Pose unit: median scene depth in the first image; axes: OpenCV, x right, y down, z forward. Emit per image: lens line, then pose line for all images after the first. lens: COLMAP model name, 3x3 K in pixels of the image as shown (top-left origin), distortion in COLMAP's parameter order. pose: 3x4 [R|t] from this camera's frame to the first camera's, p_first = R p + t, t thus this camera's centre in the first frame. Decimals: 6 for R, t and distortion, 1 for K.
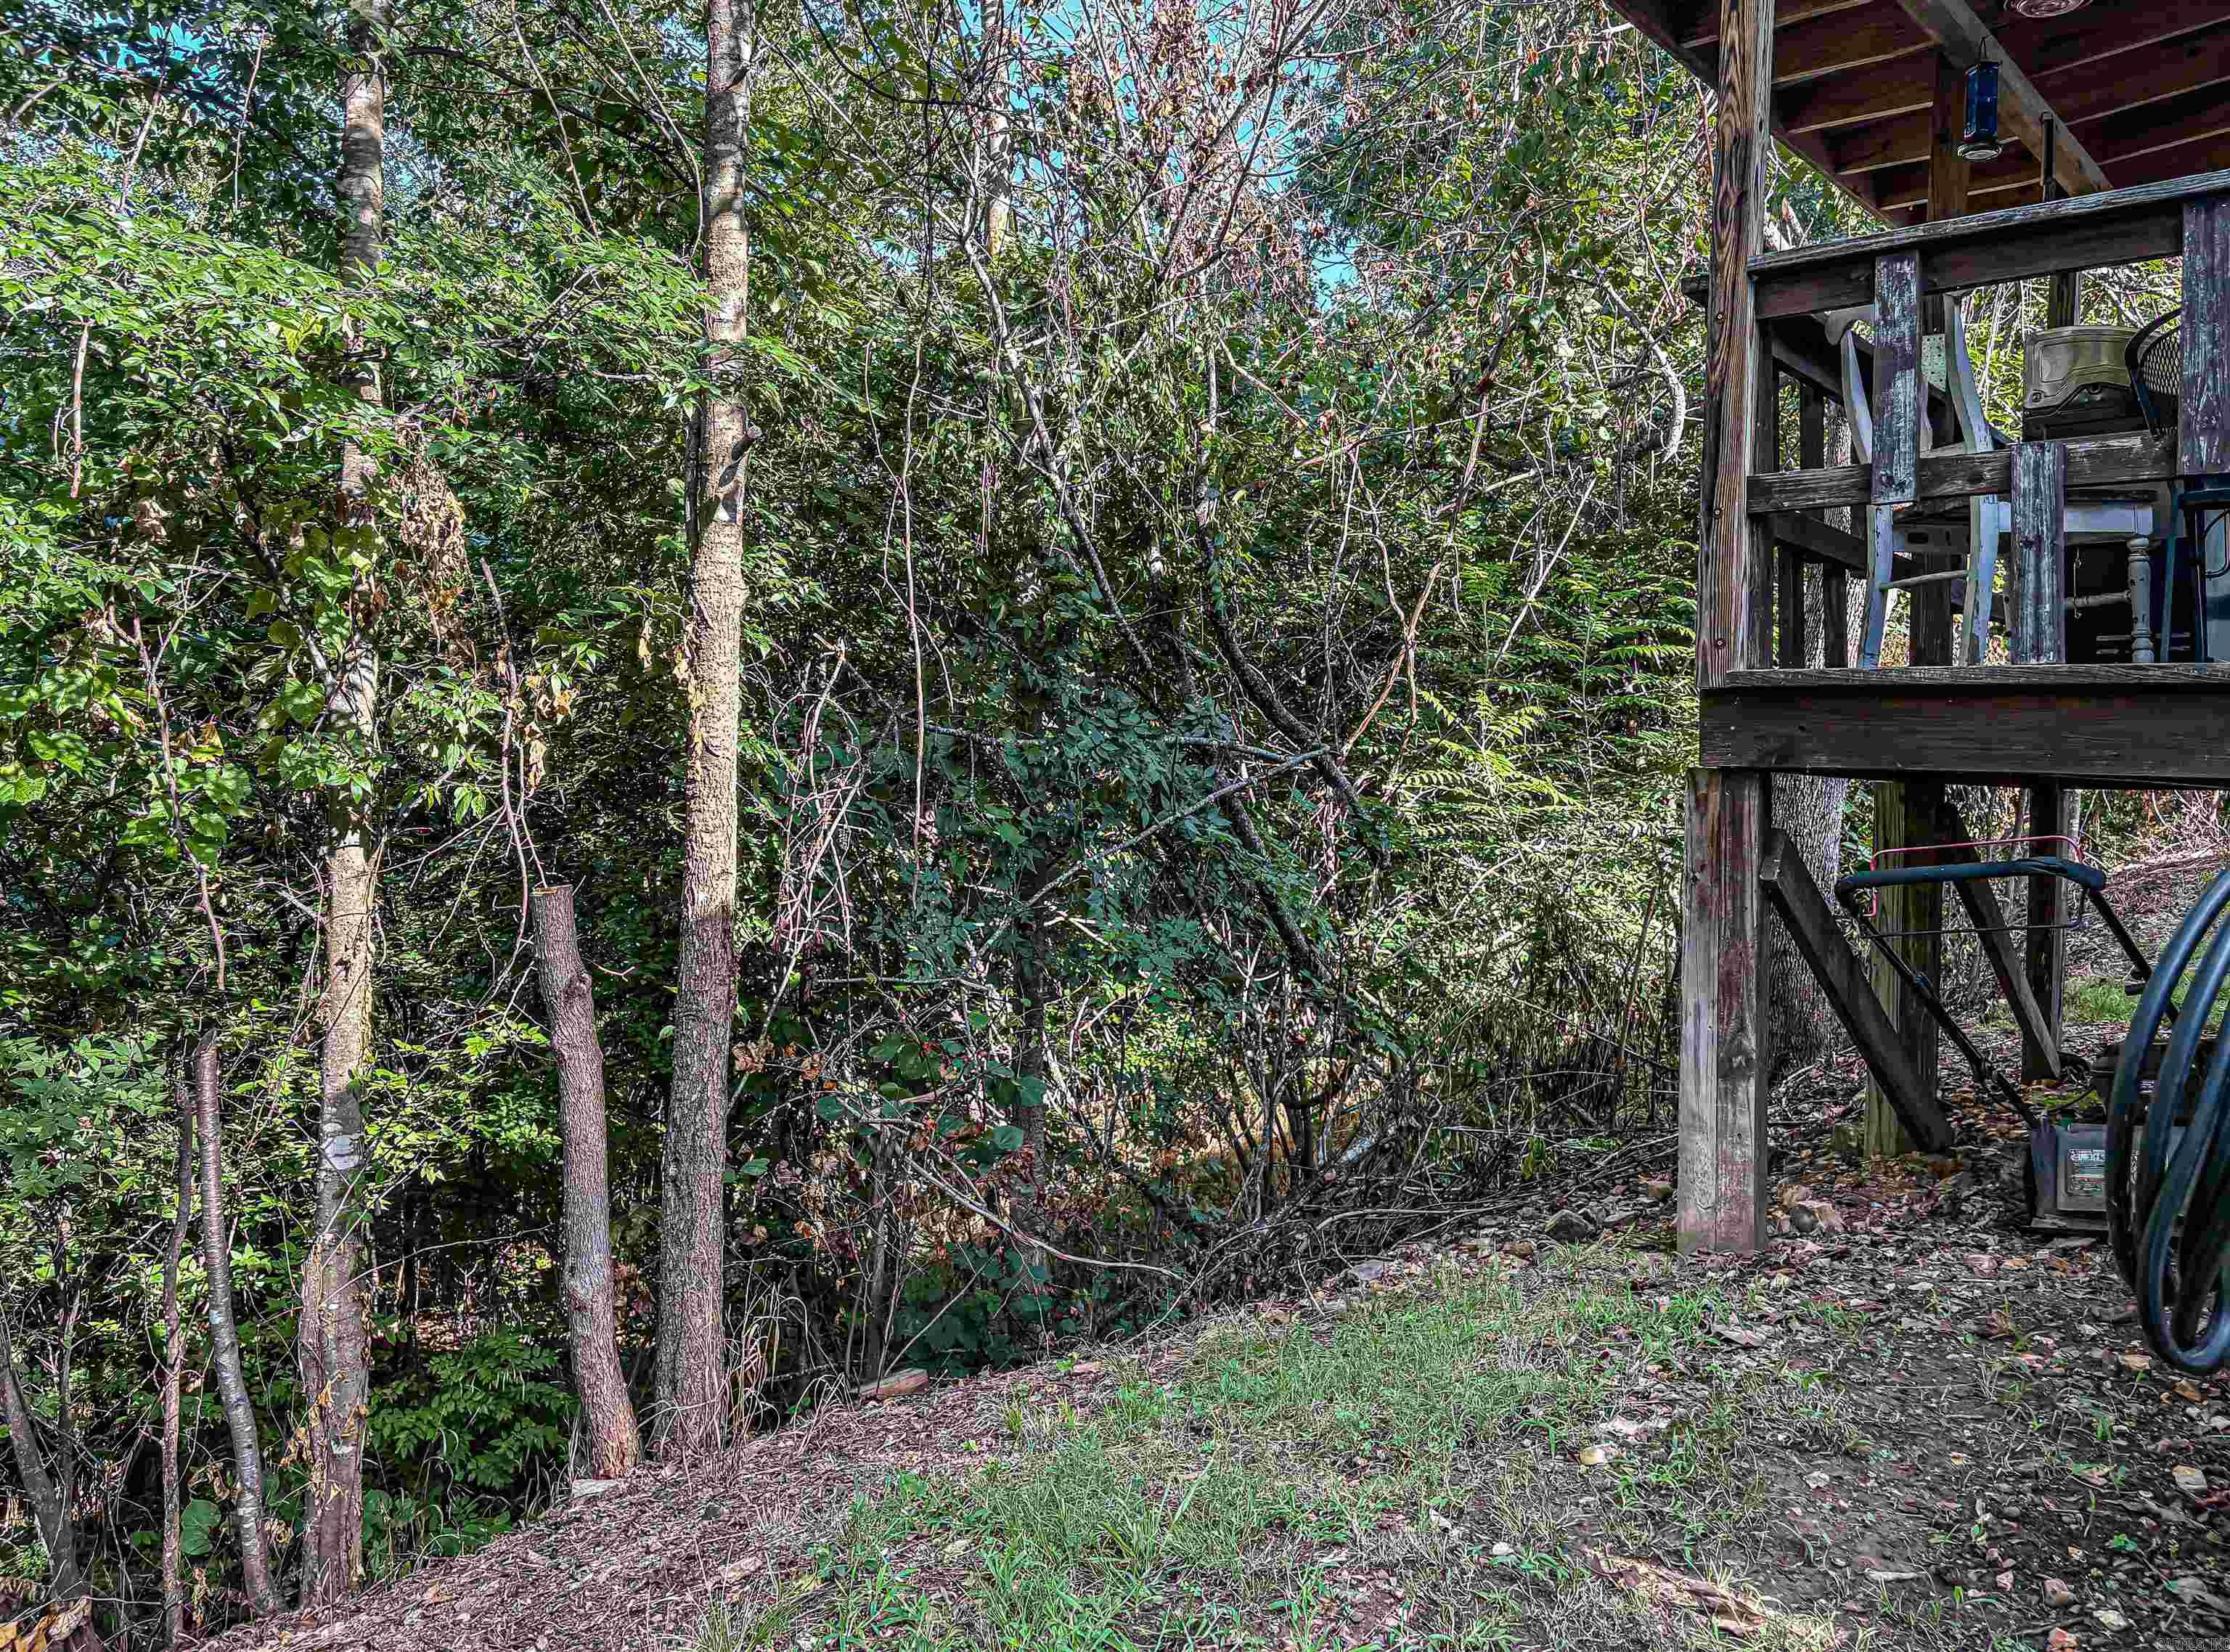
lens RADIAL K [[1720.1, 0, 1110.2], [0, 1720.1, 807.9], [0, 0, 1]] dist [0.039603, -0.030809]
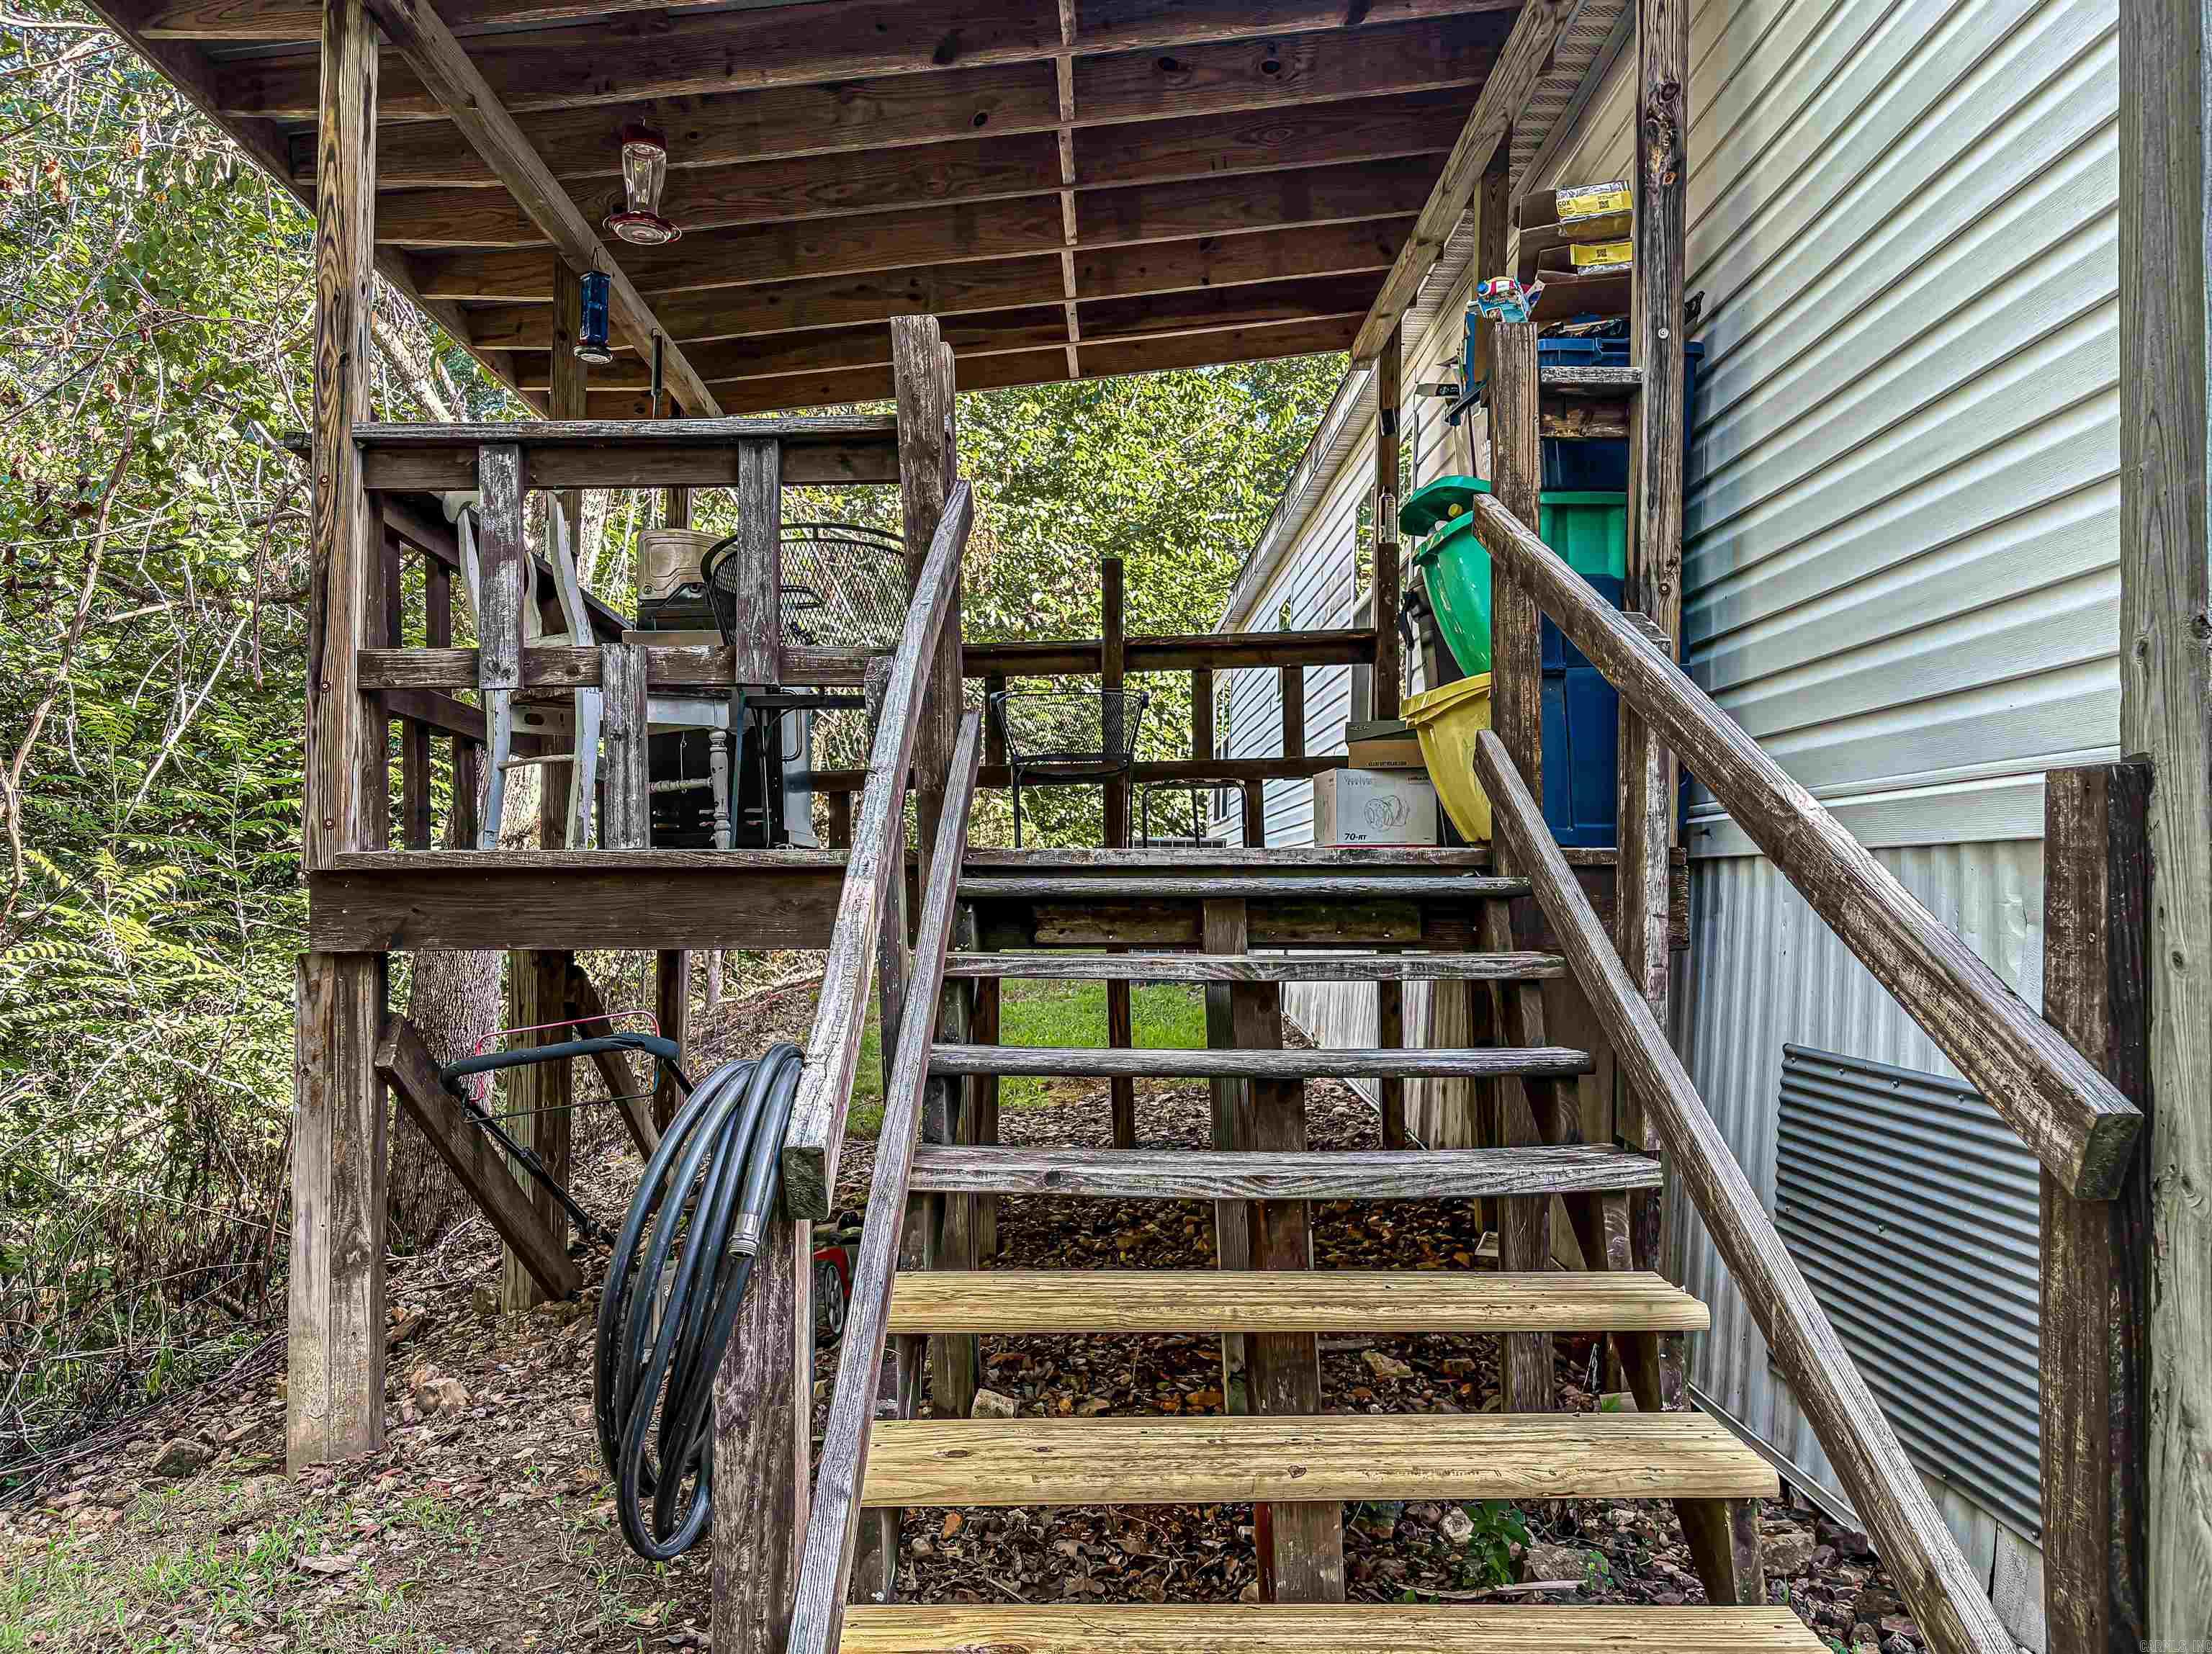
lens RADIAL K [[1584.6, 0, 1101.2], [0, 1584.6, 935.1], [0, 0, 1]] dist [0.029471, -0.001418]
pose [[0.769656, -0.050676, 0.636445, 0.106536], [0.033124, 0.998672, 0.039461, -0.050886], [-0.637599, -0.009290, 0.770312, 0.026800]]
